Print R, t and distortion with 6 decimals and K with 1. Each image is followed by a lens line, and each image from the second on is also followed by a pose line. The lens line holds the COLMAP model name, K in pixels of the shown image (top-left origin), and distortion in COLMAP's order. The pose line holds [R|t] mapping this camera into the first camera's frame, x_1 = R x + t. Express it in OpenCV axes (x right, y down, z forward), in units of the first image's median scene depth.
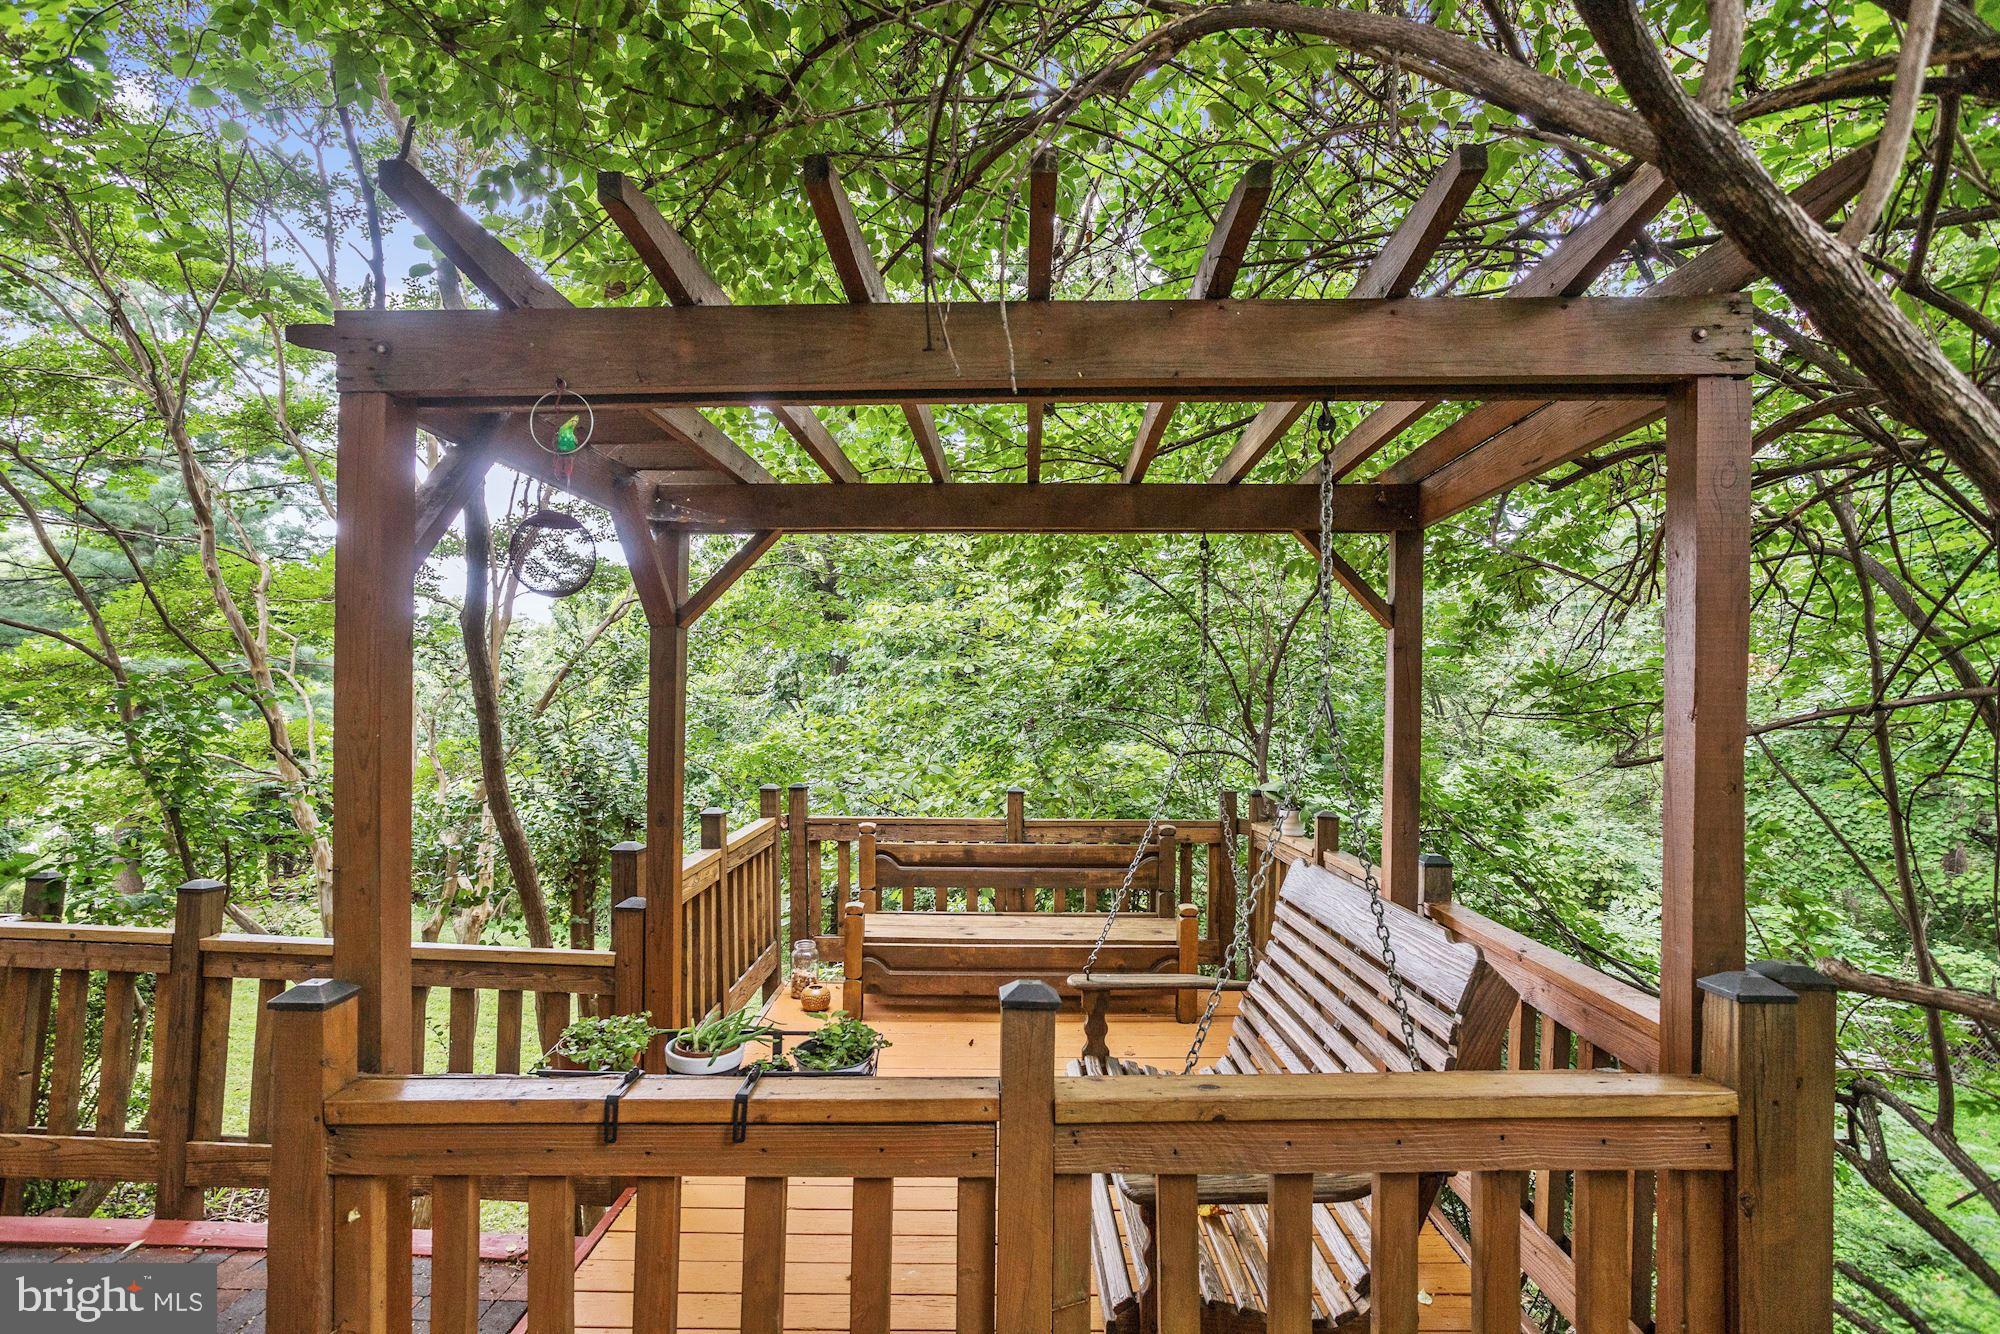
lens RADIAL K [[987.1, 0, 1001.8], [0, 987.1, 722.4], [0, 0, 1]] dist [-0.031074, 0.000201]
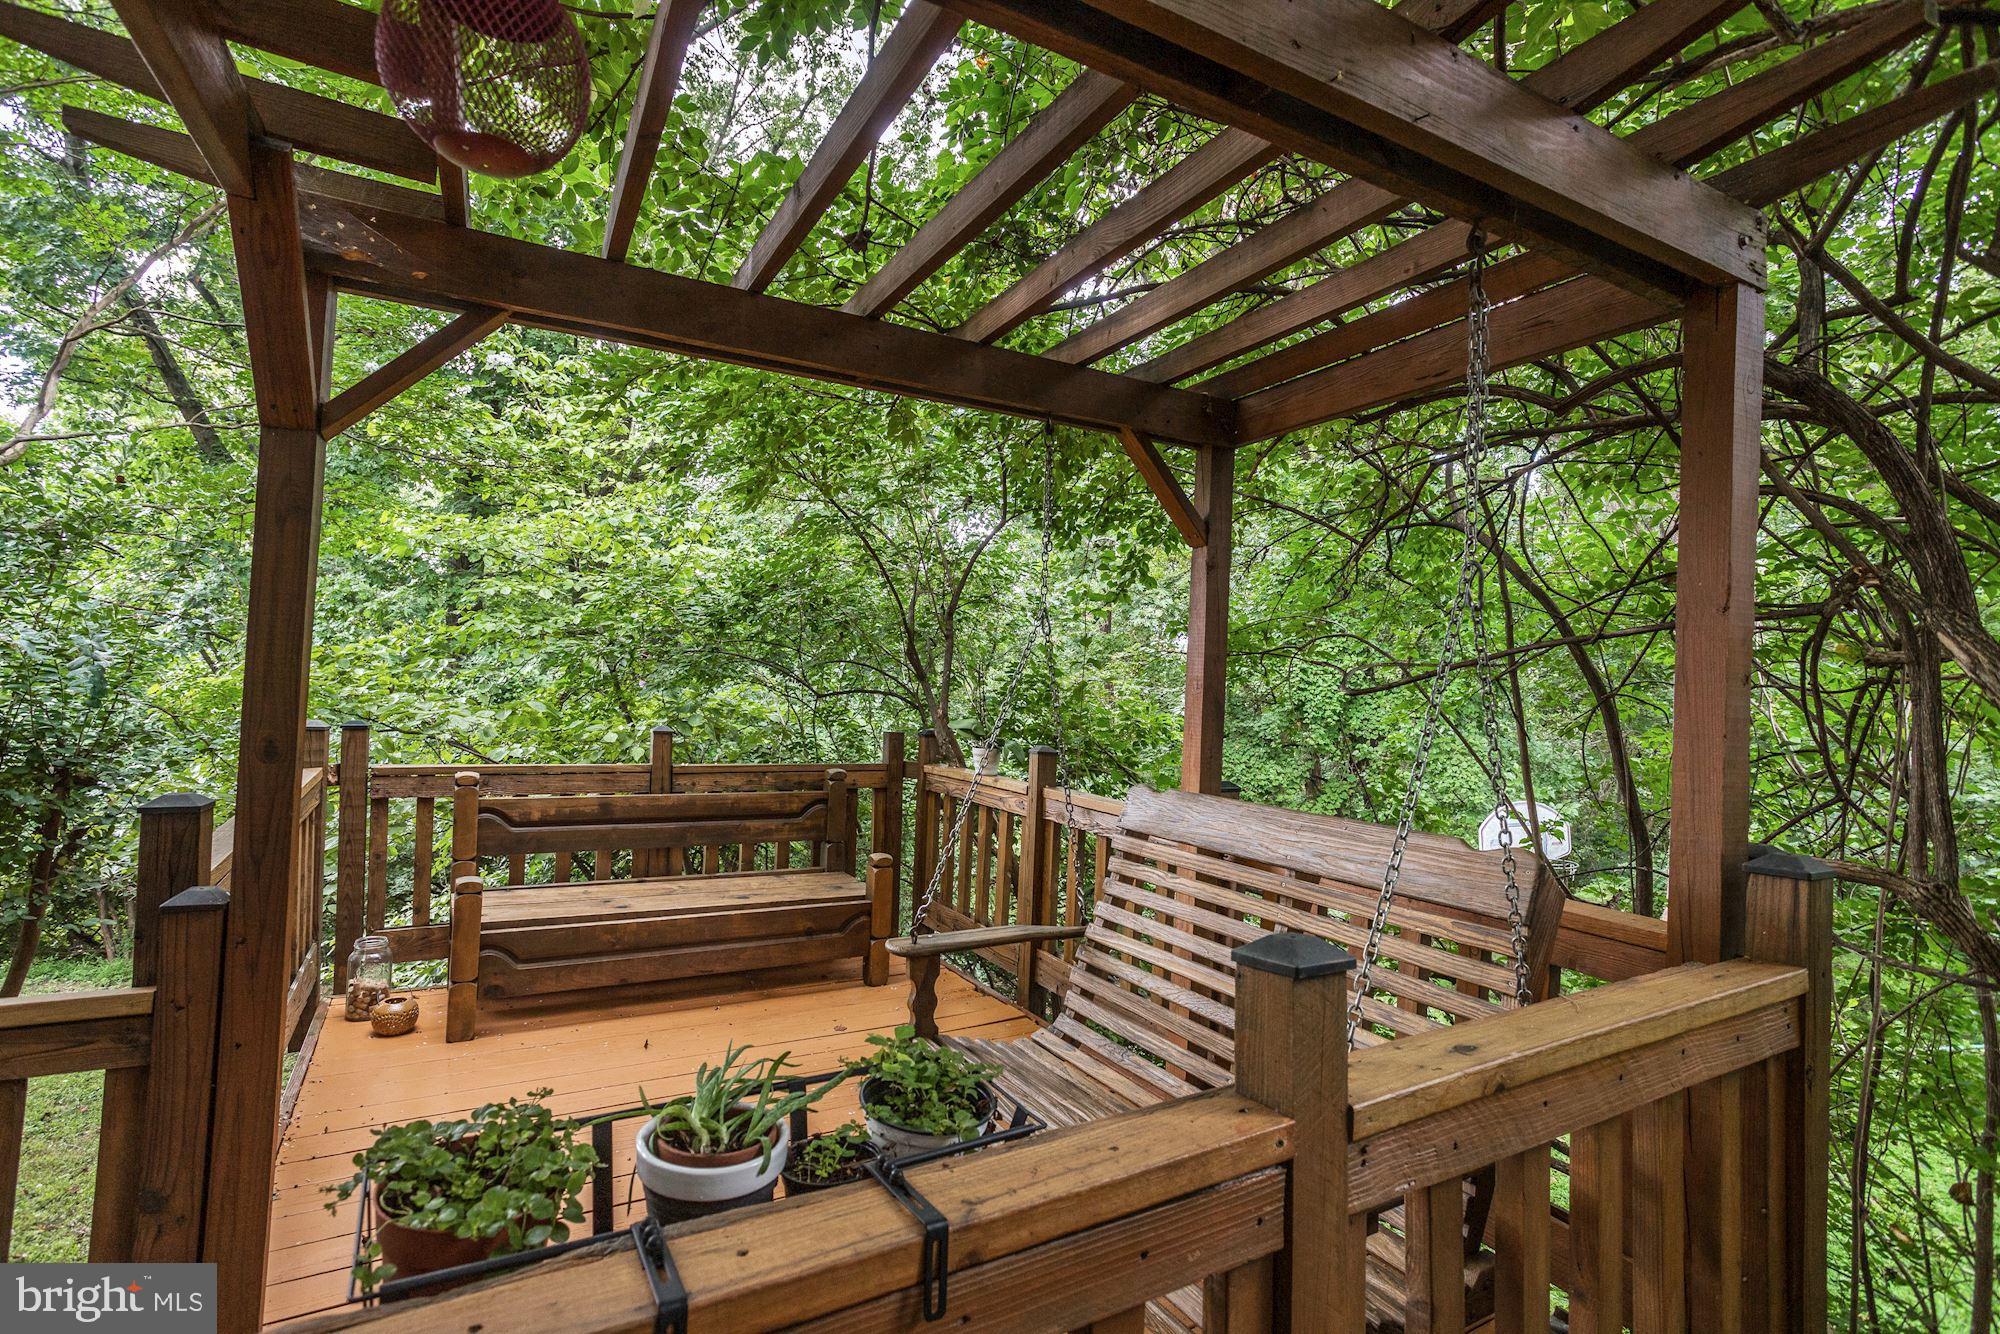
lens RADIAL K [[955.2, 0, 1000.0], [0, 955.2, 667.0], [0, 0, 1]] dist [-0.045384, 0.030089]
pose [[0.865881, 0.031500, 0.499257, -0.152359], [-0.020967, 0.999424, -0.026693, 0.033005], [-0.499810, 0.012645, 0.866043, 0.172960]]
